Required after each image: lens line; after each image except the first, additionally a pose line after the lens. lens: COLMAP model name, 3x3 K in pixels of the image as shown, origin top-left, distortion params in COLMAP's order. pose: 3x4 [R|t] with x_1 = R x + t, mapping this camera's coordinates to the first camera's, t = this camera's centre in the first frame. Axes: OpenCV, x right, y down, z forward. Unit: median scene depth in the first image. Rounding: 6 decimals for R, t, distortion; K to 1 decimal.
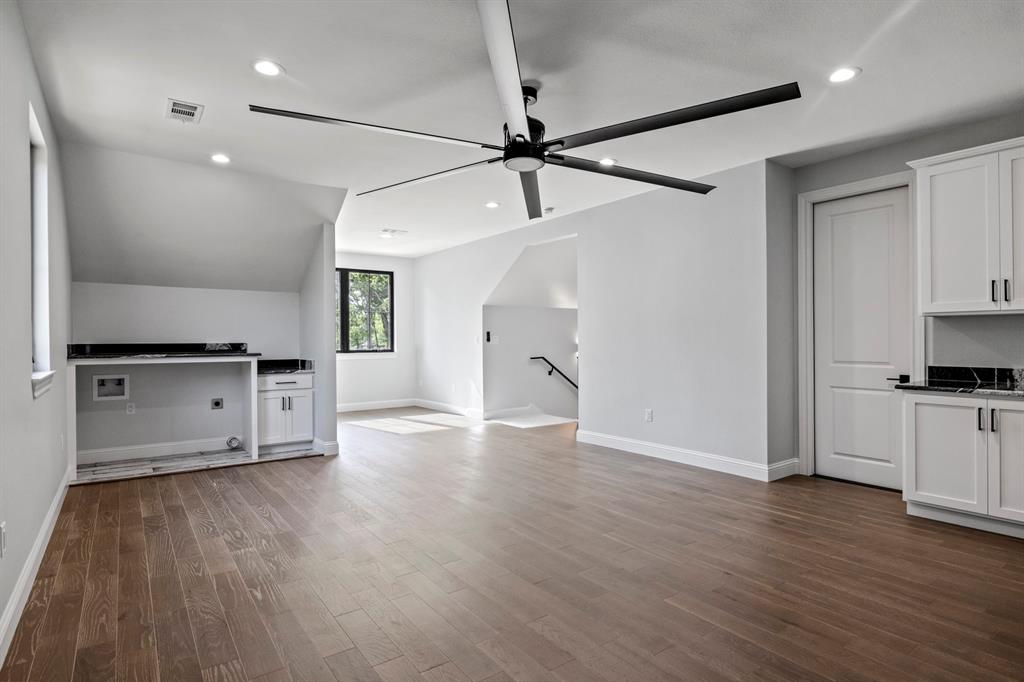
lens RADIAL K [[528.5, 0, 516.1], [0, 528.5, 339.0], [0, 0, 1]] dist [-0.000840, -0.001218]
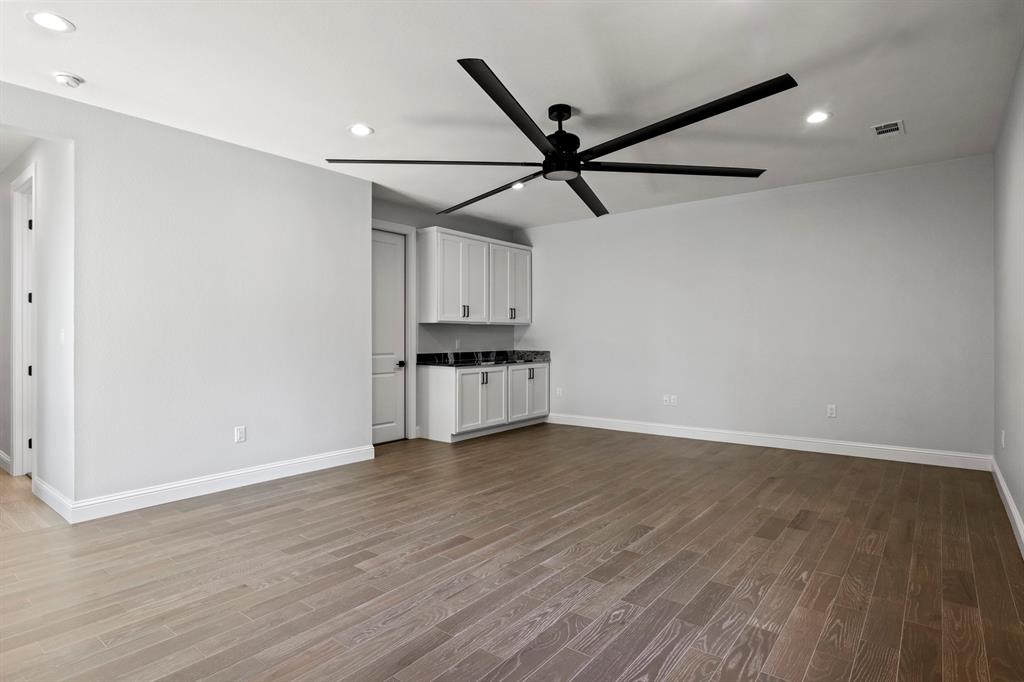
lens RADIAL K [[528.5, 0, 515.8], [0, 528.5, 339.2], [0, 0, 1]] dist [-0.000840, -0.001218]
pose [[-0.254138, 0.000761, 0.967168, -1.132149], [0.003793, 0.999993, 0.000210, 0.010402], [-0.967160, 0.003722, -0.254139, 1.516730]]
